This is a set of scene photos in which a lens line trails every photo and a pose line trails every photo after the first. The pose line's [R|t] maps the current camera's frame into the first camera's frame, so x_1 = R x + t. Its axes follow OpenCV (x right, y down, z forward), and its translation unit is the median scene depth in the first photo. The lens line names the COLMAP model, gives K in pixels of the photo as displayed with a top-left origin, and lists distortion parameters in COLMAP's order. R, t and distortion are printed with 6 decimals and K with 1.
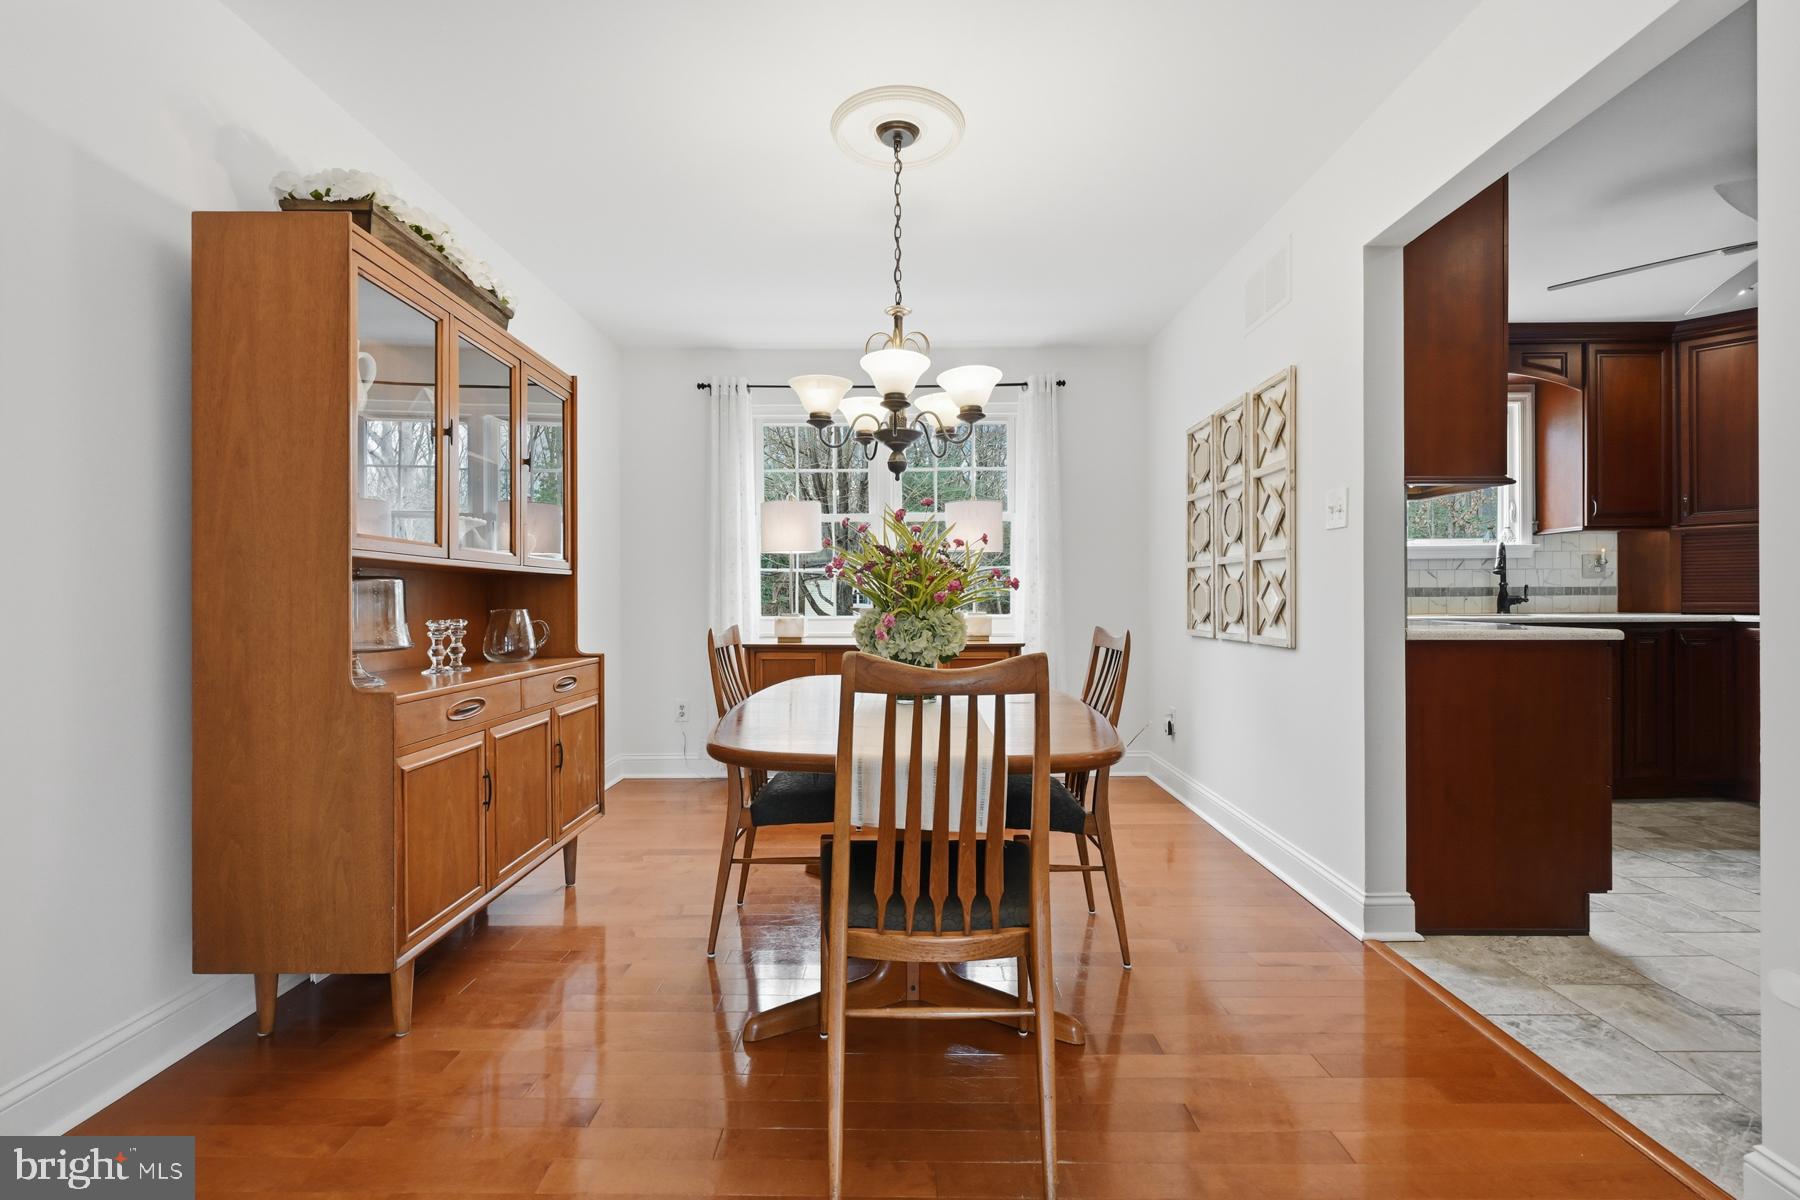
lens RADIAL K [[760.3, 0, 892.6], [0, 760.3, 603.0], [0, 0, 1]] dist [-0.004190, -0.000750]
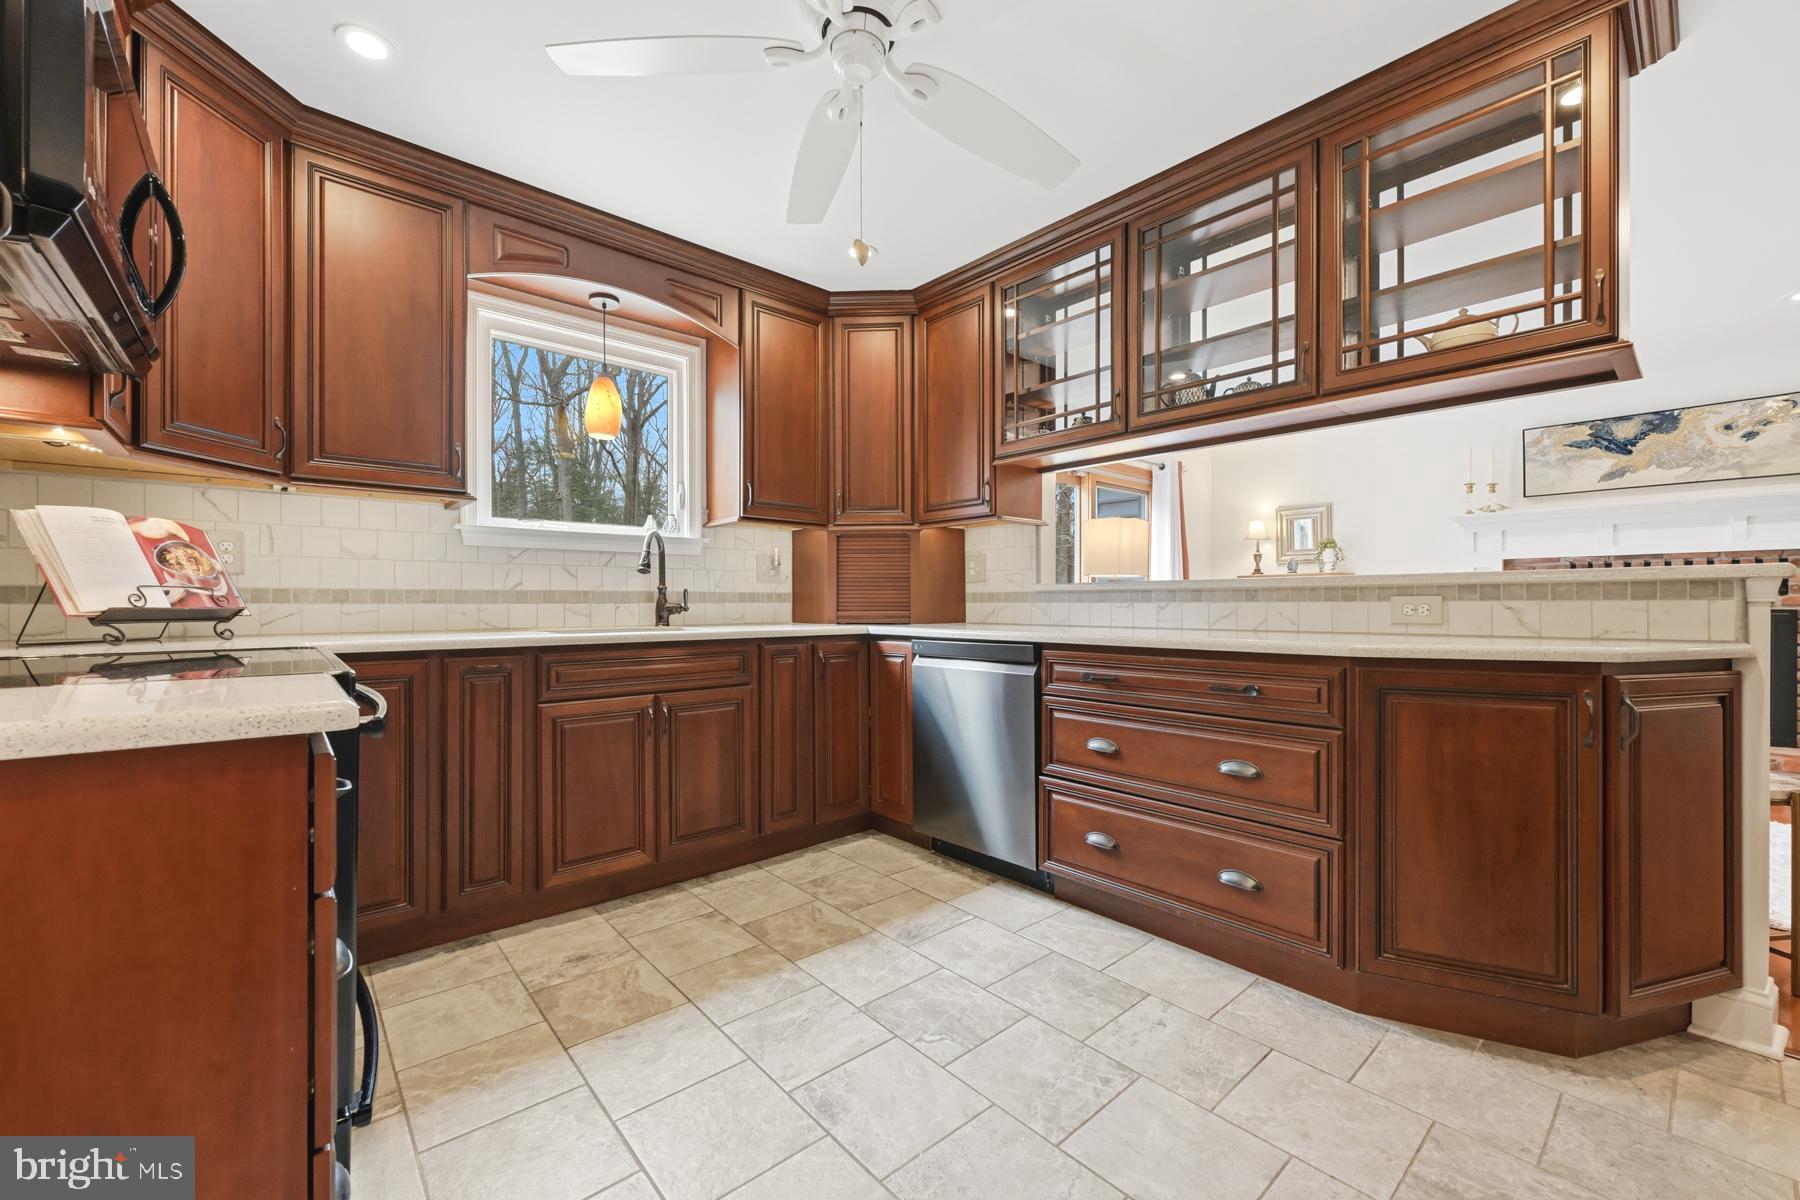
lens RADIAL K [[720.0, 0, 895.7], [0, 720.0, 602.9], [0, 0, 1]] dist [0.000313, -0.000420]
pose [[0.740835, 0.004950, 0.671669, 0.498049], [-0.000633, 0.999978, -0.006671, -0.004840], [-0.671687, 0.004517, 0.740821, 0.309812]]
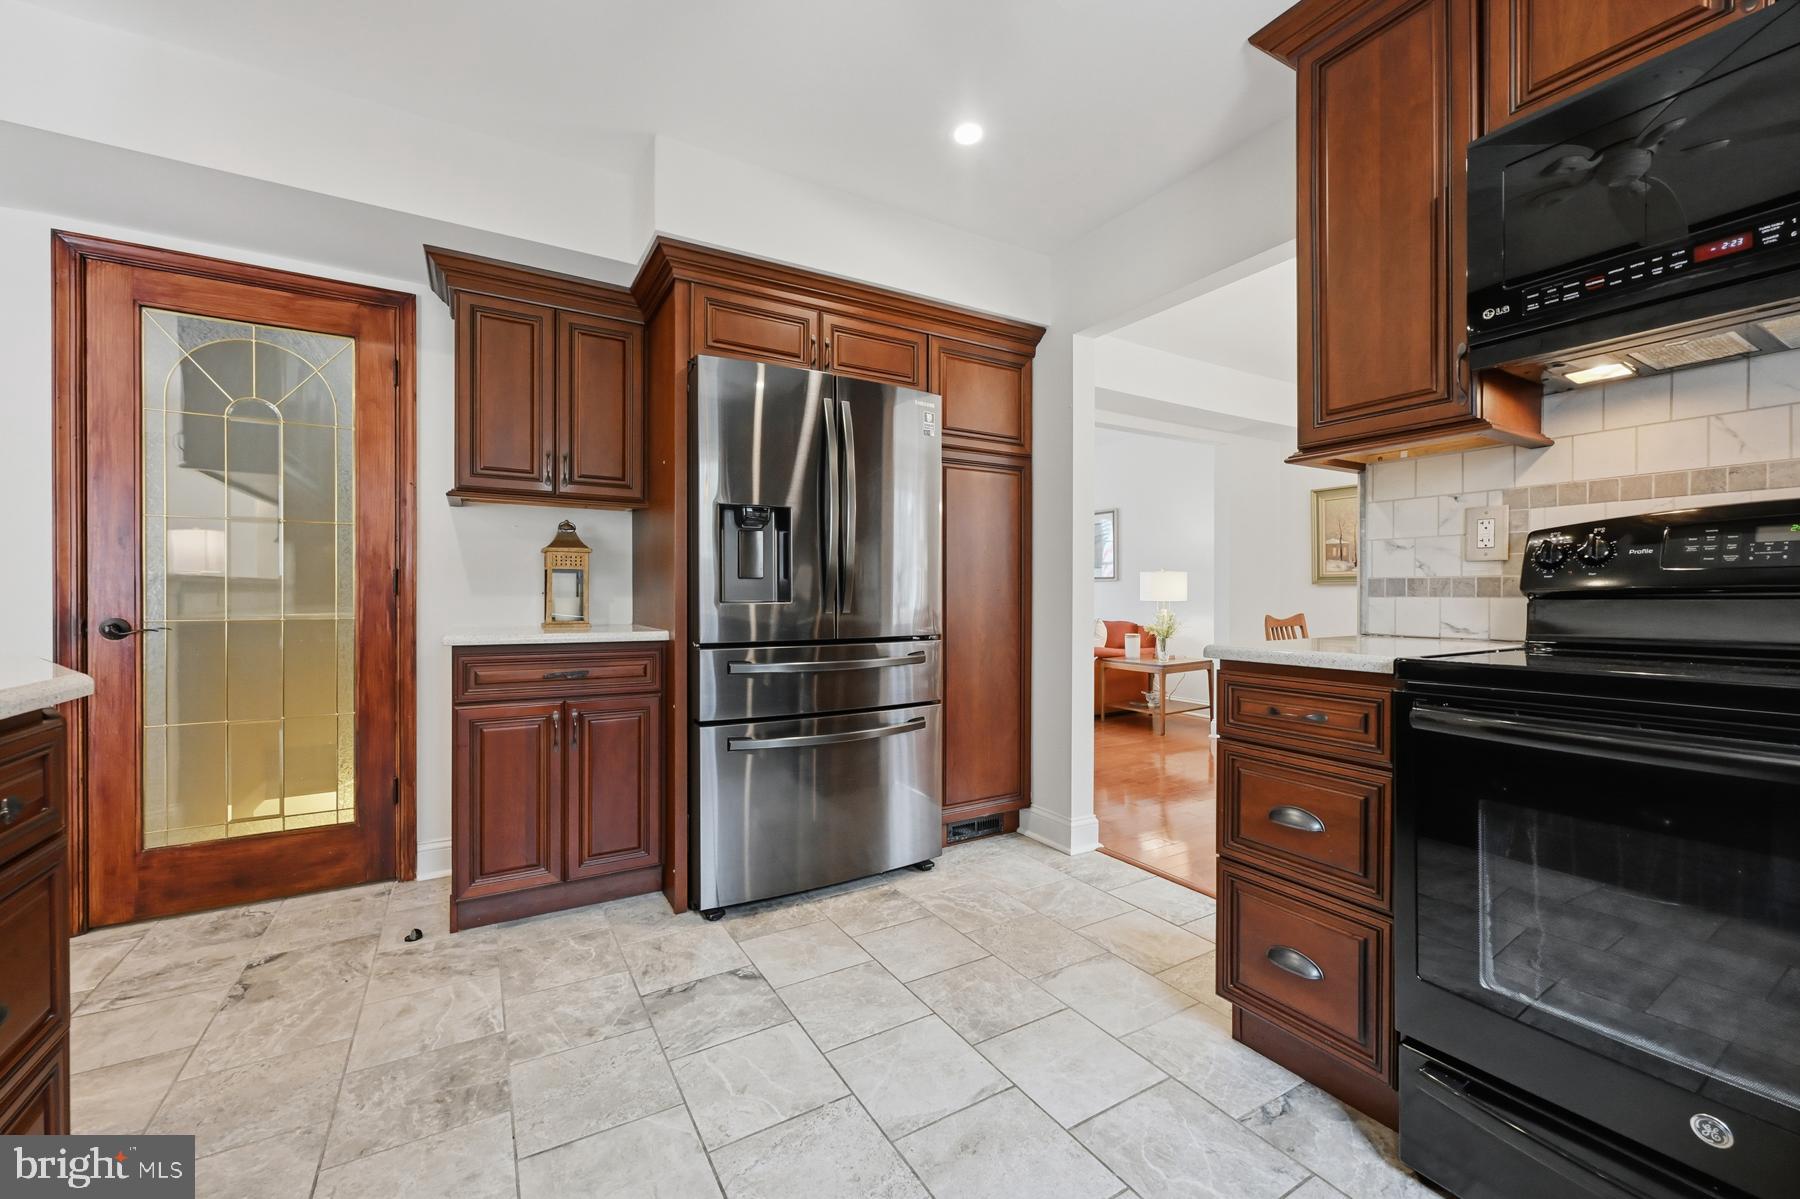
lens RADIAL K [[720.0, 0, 898.2], [0, 720.0, 594.5], [0, 0, 1]] dist [0.000313, -0.000420]
pose [[-0.847221, 0.004935, -0.531218, 0.861656], [0.002181, 0.999981, 0.005812, -0.010908], [0.531237, 0.003766, -0.847215, 0.775979]]
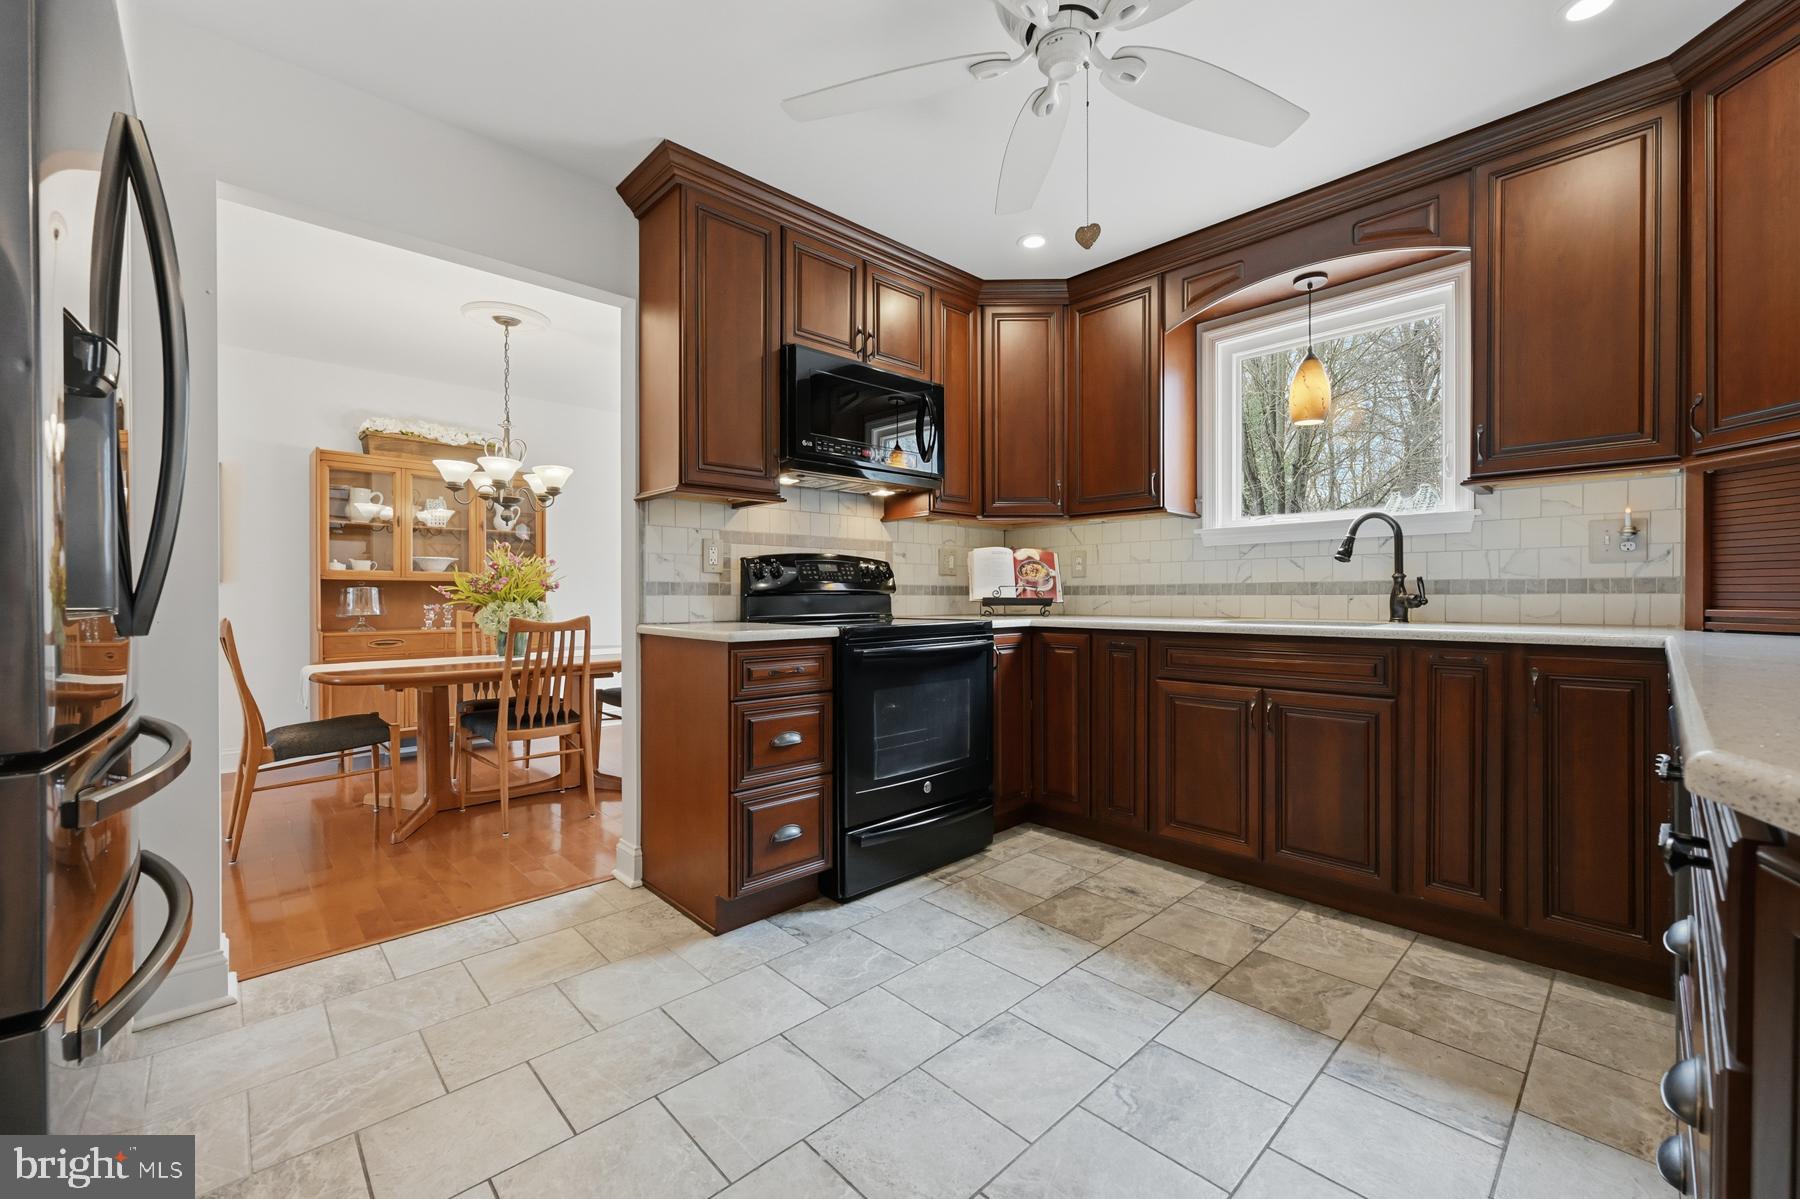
lens RADIAL K [[720.0, 0, 900.9], [0, 720.0, 598.9], [0, 0, 1]] dist [0.000313, -0.000420]
pose [[0.701287, 0.006914, -0.712846, 0.951765], [-0.003816, 0.999975, 0.005945, -0.007514], [0.712869, -0.001449, 0.701296, 0.272925]]
